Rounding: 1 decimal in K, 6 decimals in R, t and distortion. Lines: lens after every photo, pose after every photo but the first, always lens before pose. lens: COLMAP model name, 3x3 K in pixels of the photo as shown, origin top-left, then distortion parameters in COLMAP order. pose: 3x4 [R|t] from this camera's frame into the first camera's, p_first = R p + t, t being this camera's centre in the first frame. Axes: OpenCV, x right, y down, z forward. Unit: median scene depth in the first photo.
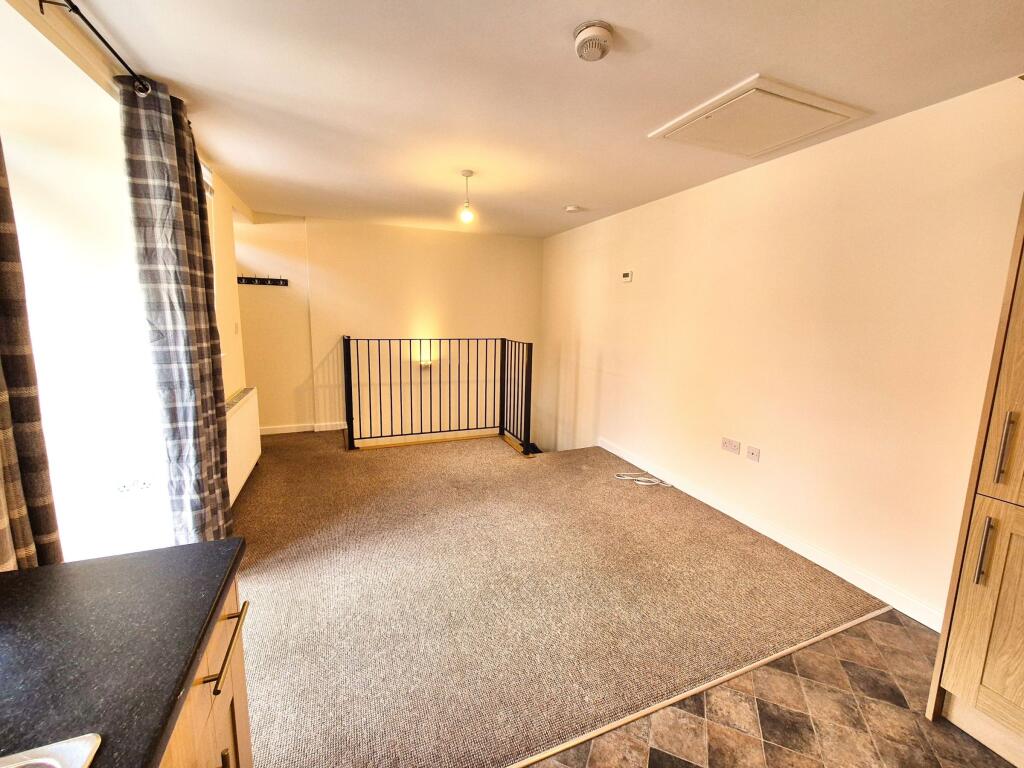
lens RADIAL K [[416.6, 0, 511.7], [0, 416.6, 375.1], [0, 0, 1]] dist [0.001178, 0.000110]
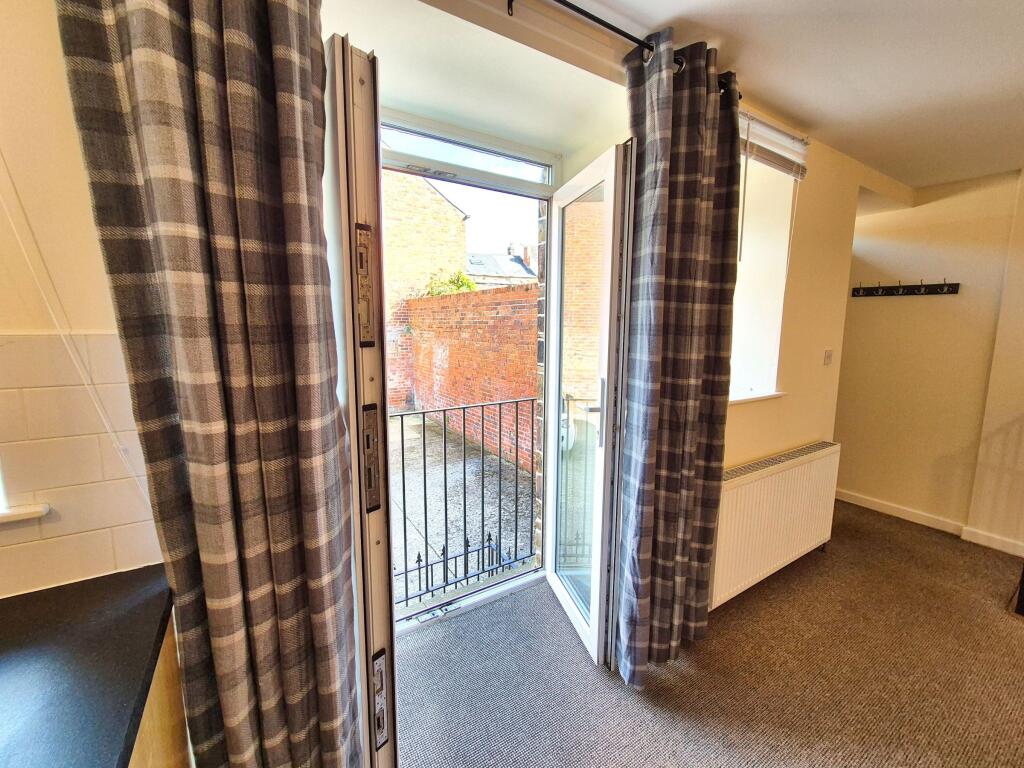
lens RADIAL K [[413.7, 0, 511.2], [0, 413.7, 384.5], [0, 0, 1]] dist [0.002104, 0.000196]
pose [[0.176355, 0.112599, -0.977865, -0.077396], [-0.145527, 0.985501, 0.087232, -0.078215], [0.973510, 0.126922, 0.190184, 0.510977]]
